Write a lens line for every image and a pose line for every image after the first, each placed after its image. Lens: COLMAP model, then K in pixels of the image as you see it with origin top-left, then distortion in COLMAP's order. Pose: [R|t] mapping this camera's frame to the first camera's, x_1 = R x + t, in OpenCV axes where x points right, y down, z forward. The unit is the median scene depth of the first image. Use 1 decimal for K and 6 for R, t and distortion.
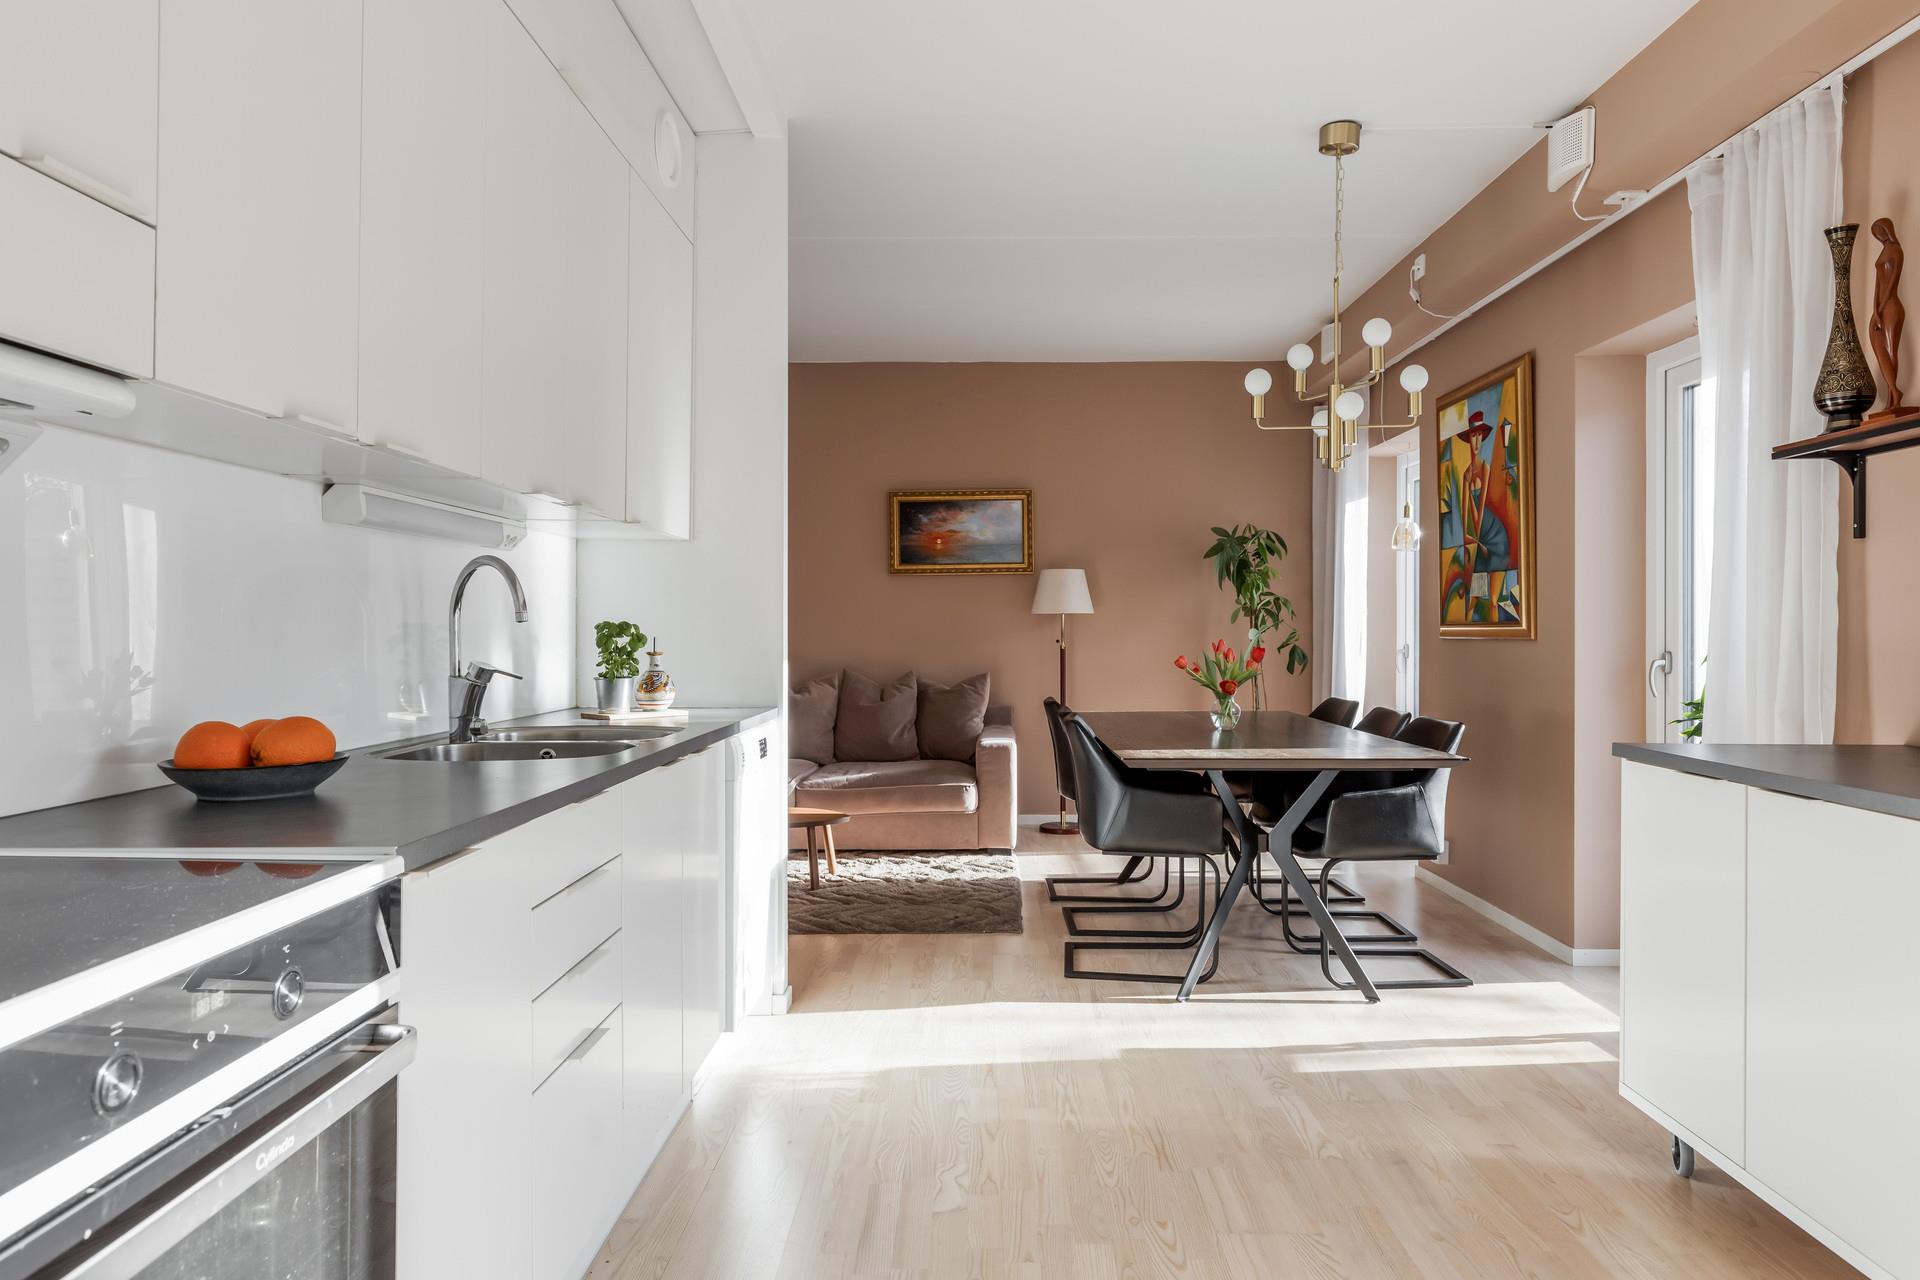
lens RADIAL K [[1153.4, 0, 960.4], [0, 1153.4, 640.0], [0, 0, 1]] dist [0.000559, -0.000305]
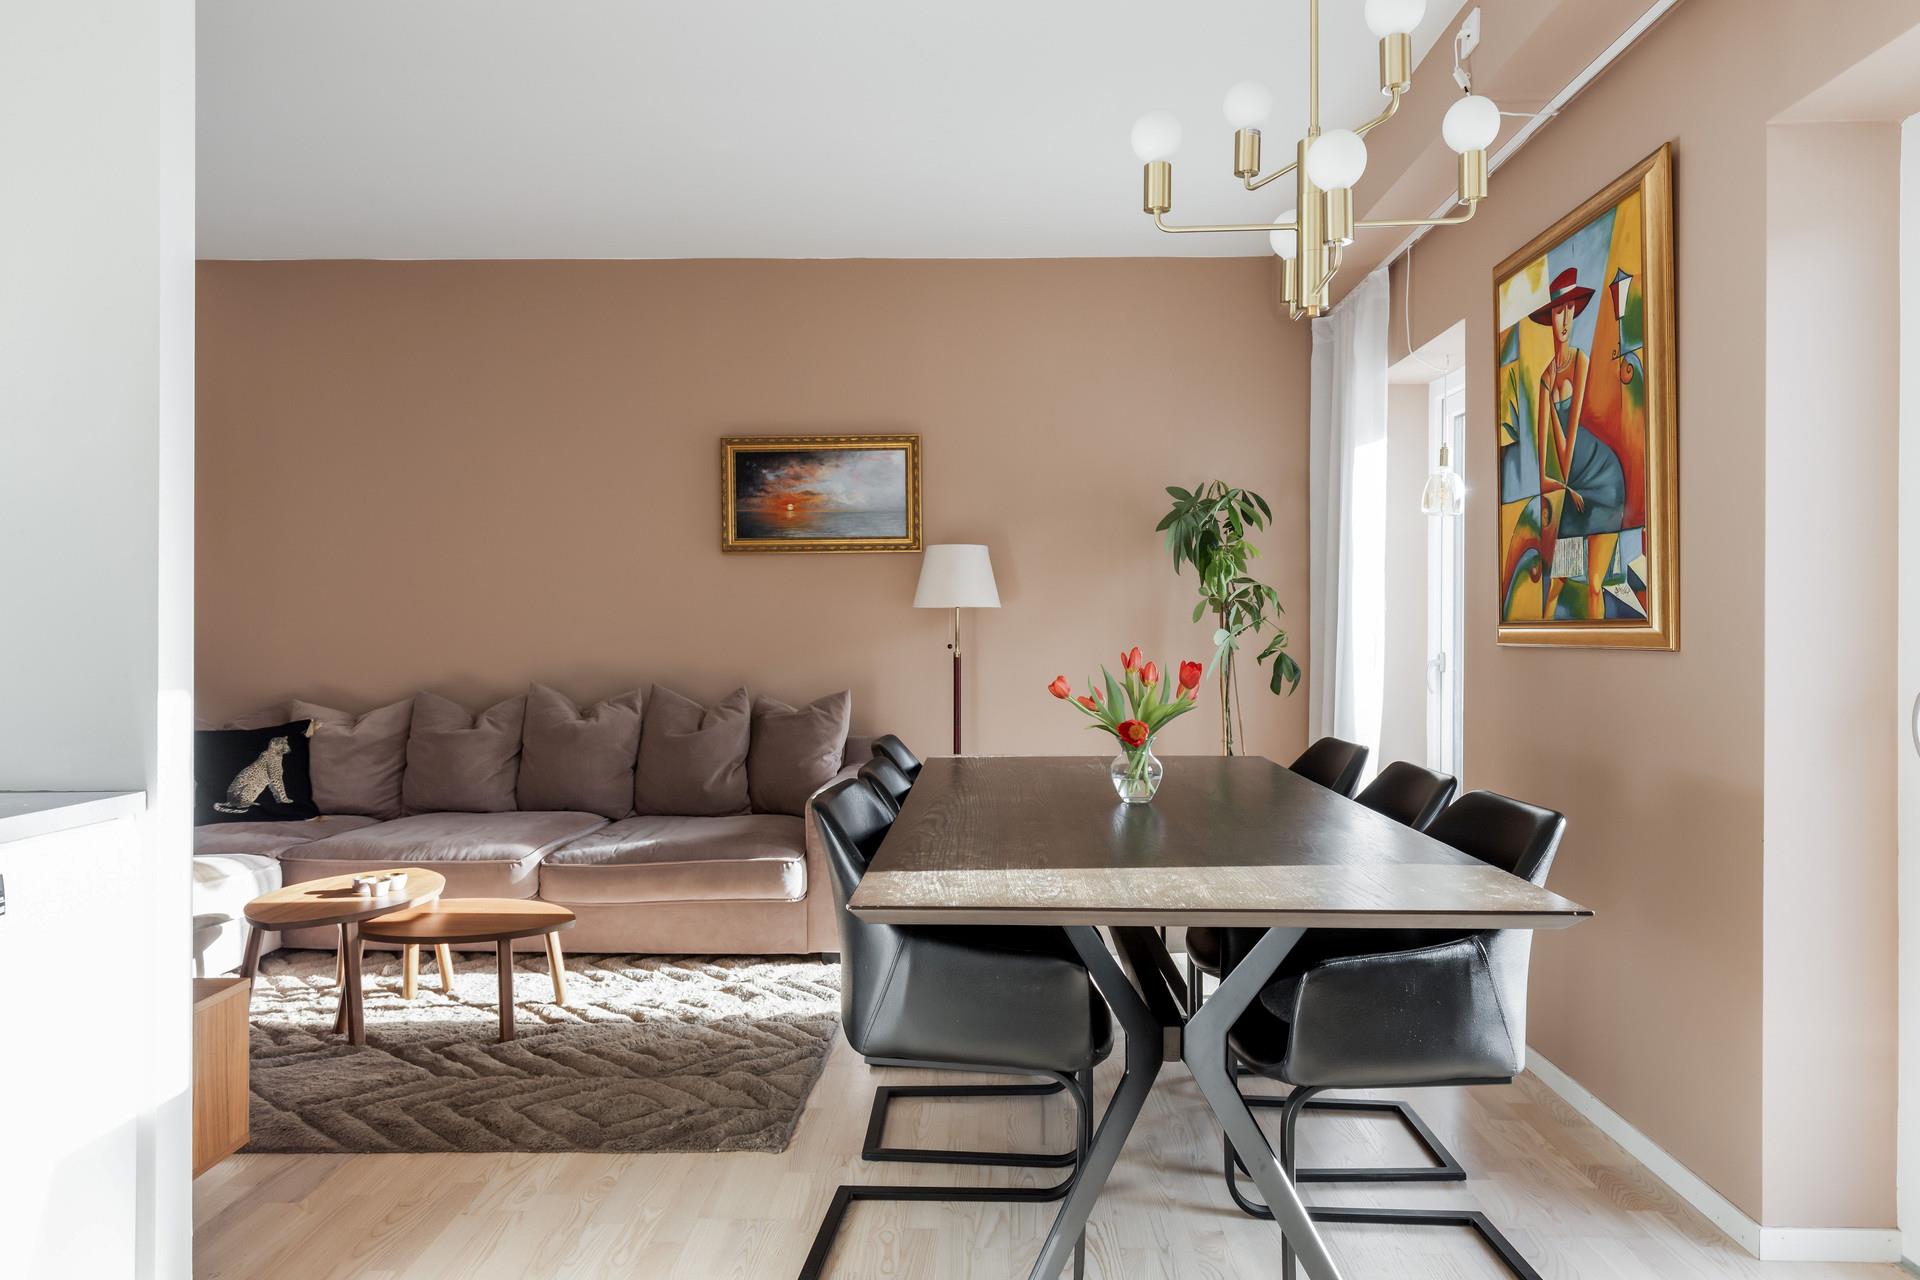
lens RADIAL K [[1195.5, 0, 959.6], [0, 1195.5, 635.3], [0, 0, 1]] dist [0.006264, -0.000976]
pose [[0.999956, 0.003231, -0.008821, 0.114496], [-0.003268, 0.999986, -0.004191, -0.003118], [0.008807, 0.004219, 0.999952, 0.309669]]
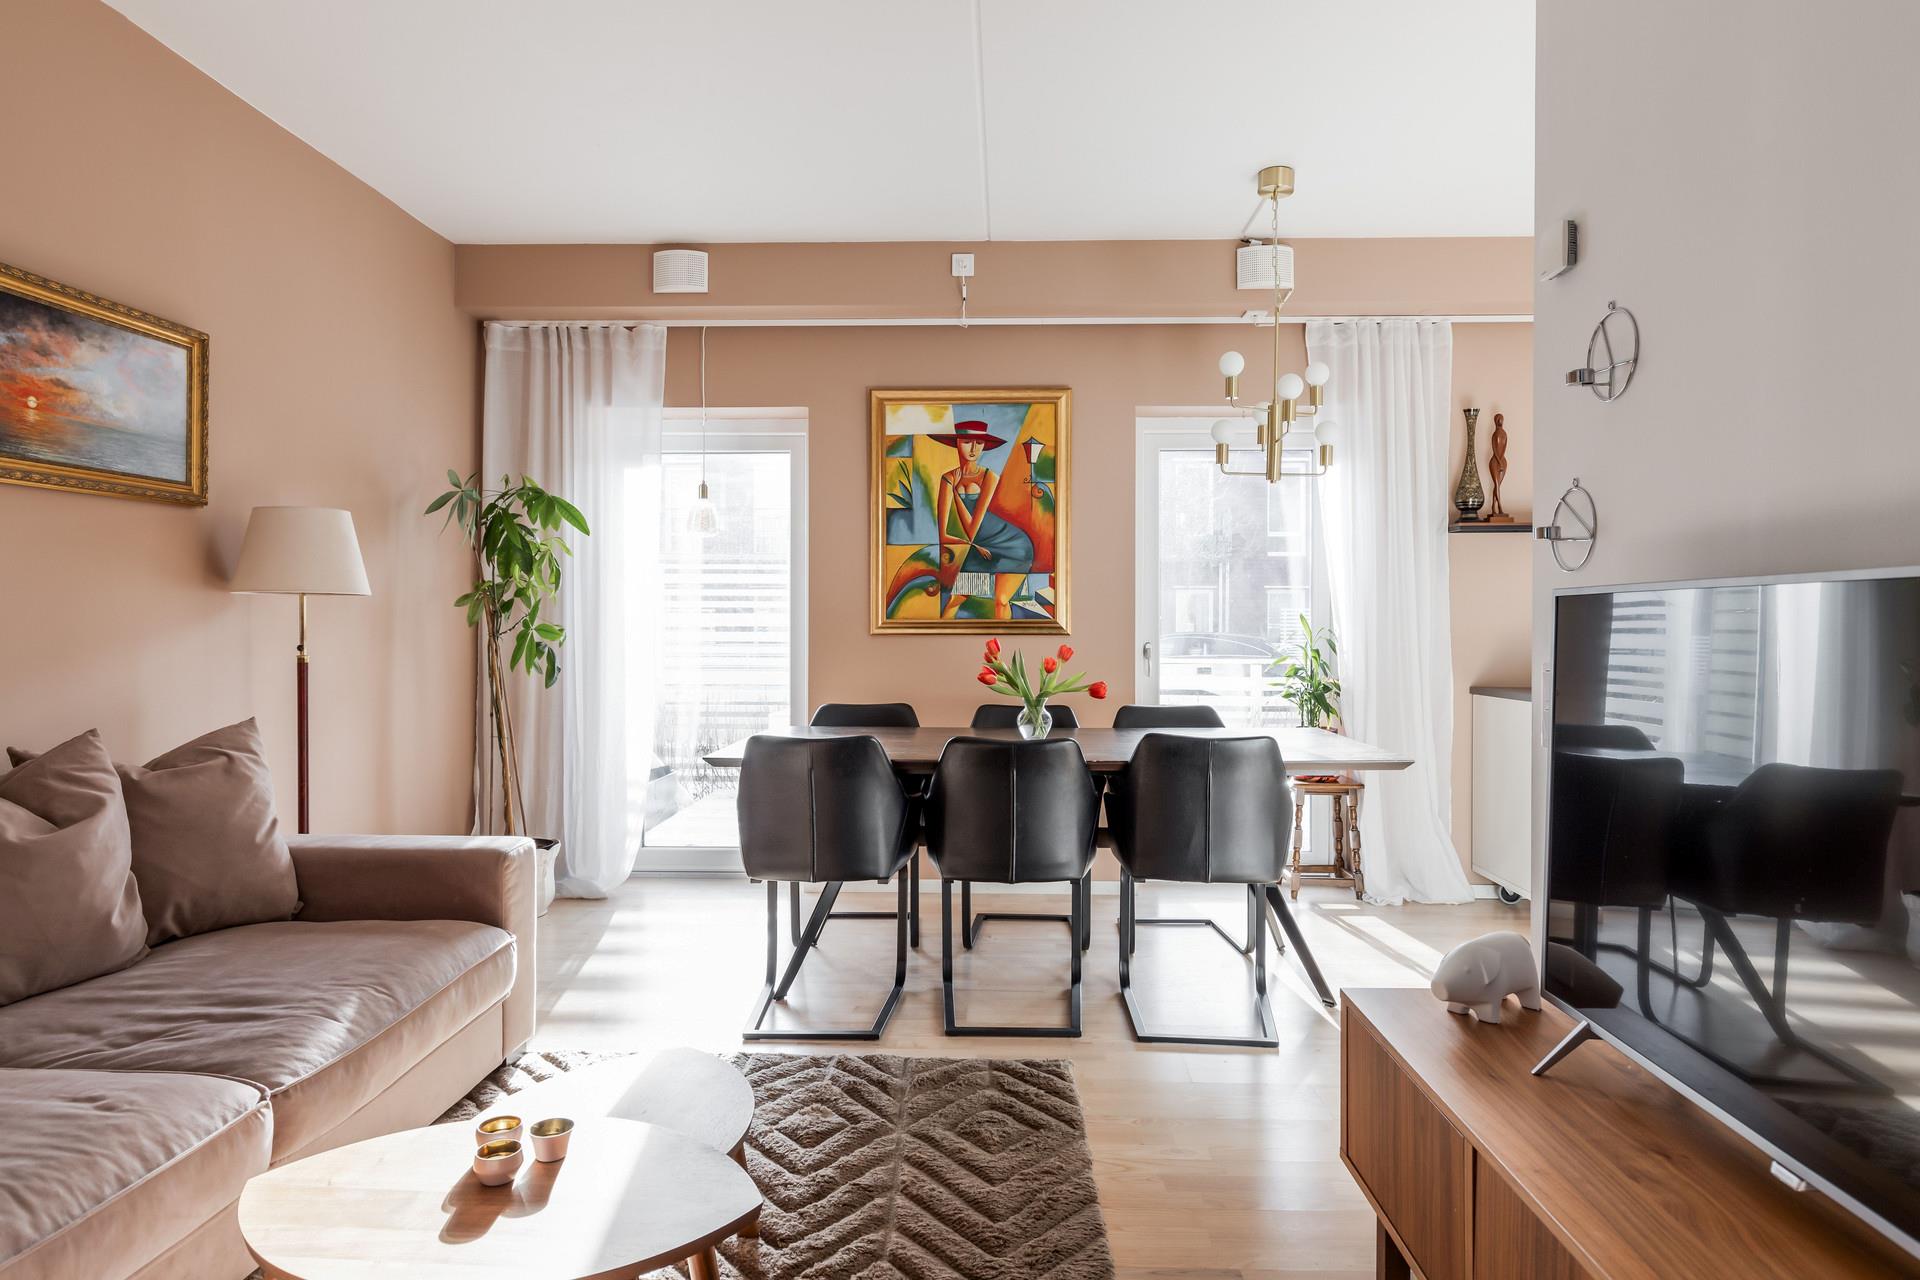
lens RADIAL K [[1128.0, 0, 972.5], [0, 1128.0, 633.0], [0, 0, 1]] dist [0.013007, 0.000731]
pose [[0.019085, -0.006838, 0.999794, -0.490471], [0.006876, 0.999954, 0.006708, -0.008118], [-0.999794, 0.006746, 0.019131, 0.815713]]
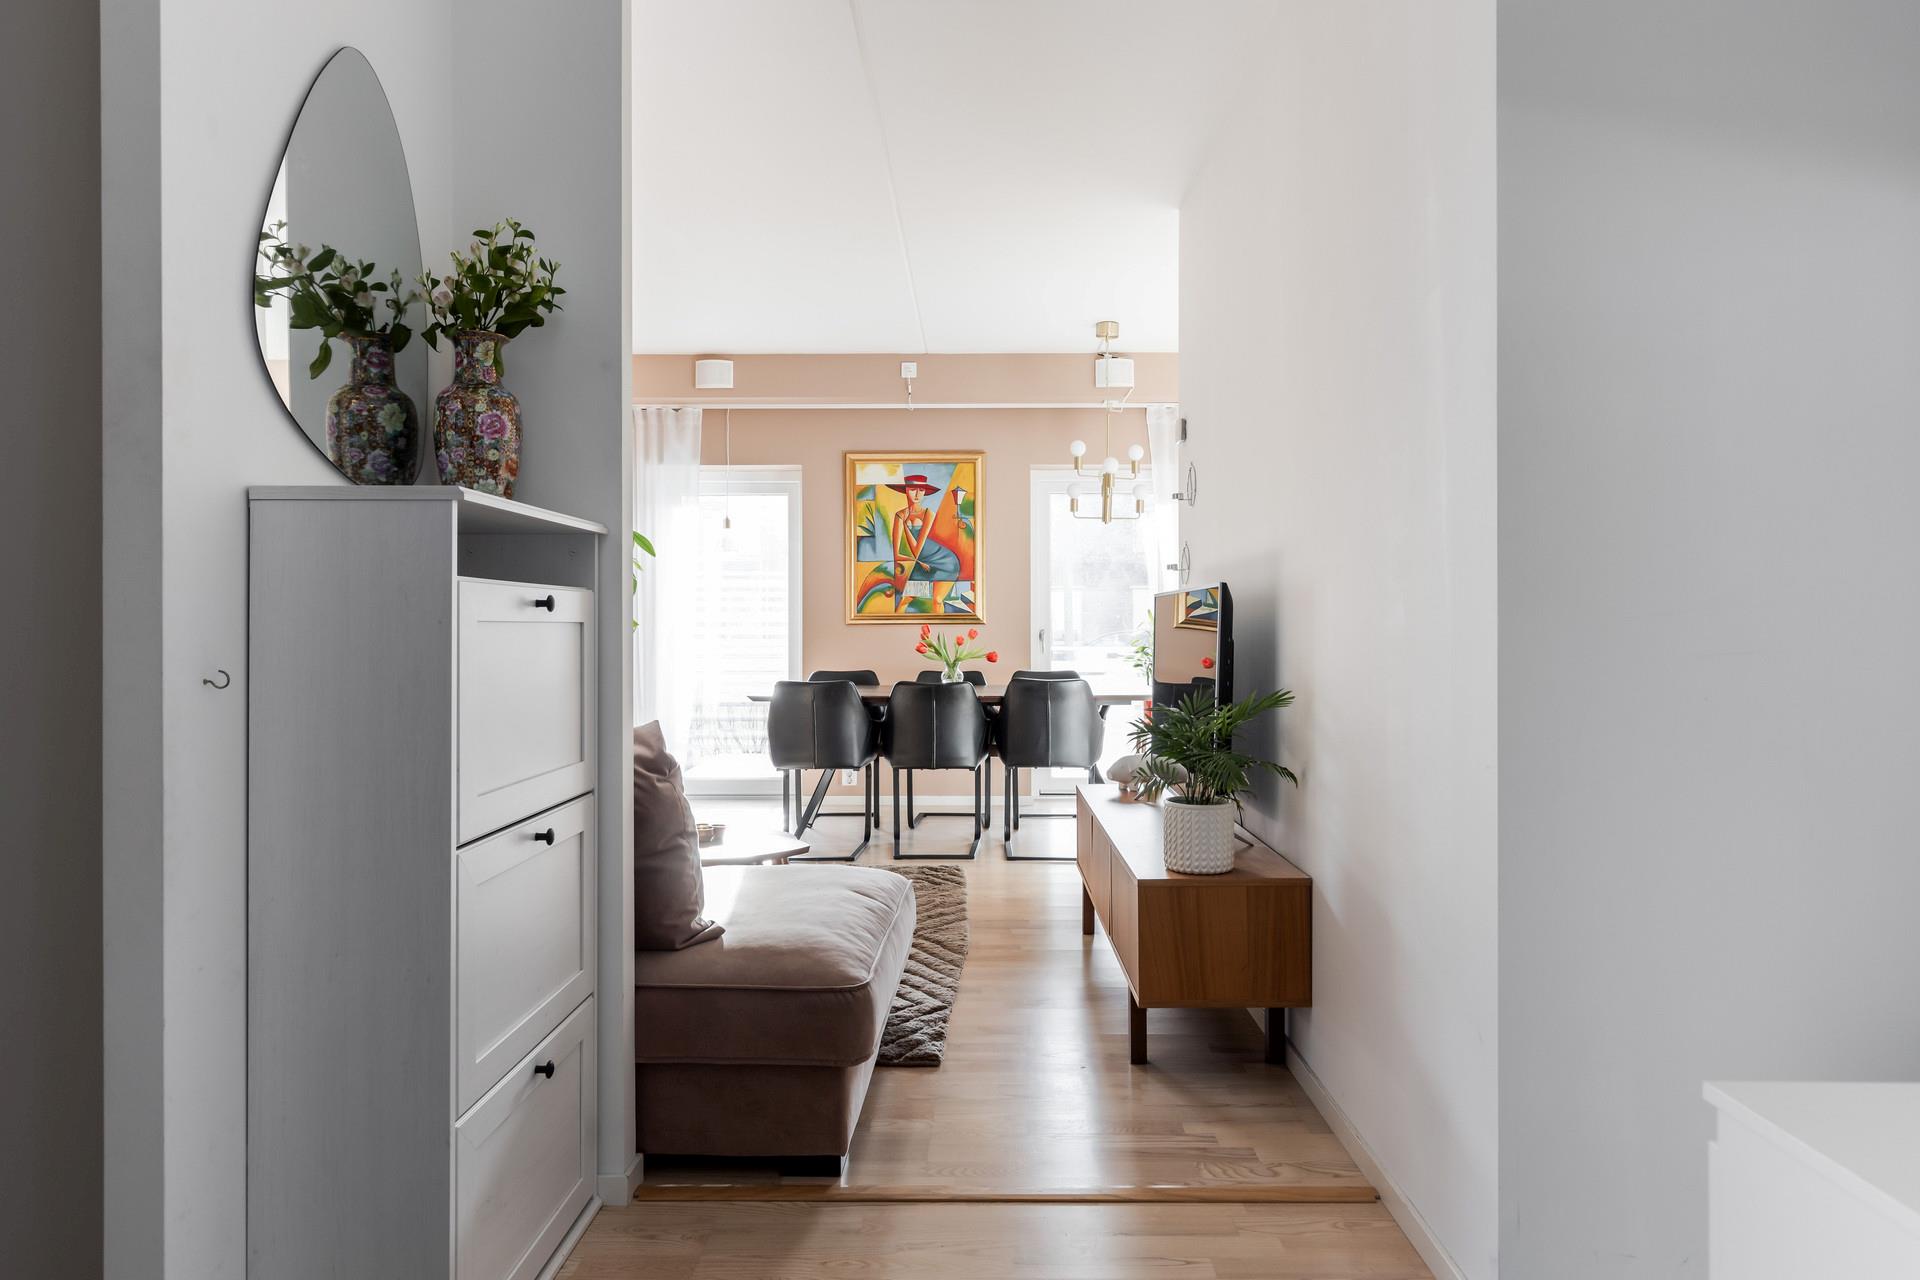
lens RADIAL K [[1153.4, 0, 945.7], [0, 1153.4, 626.9], [0, 0, 1]] dist [0.000559, -0.000305]
pose [[0.017518, -0.001439, 0.999846, -0.891393], [0.010566, 0.999943, 0.001254, 0.000838], [-0.999791, 0.010542, 0.017532, 0.778980]]
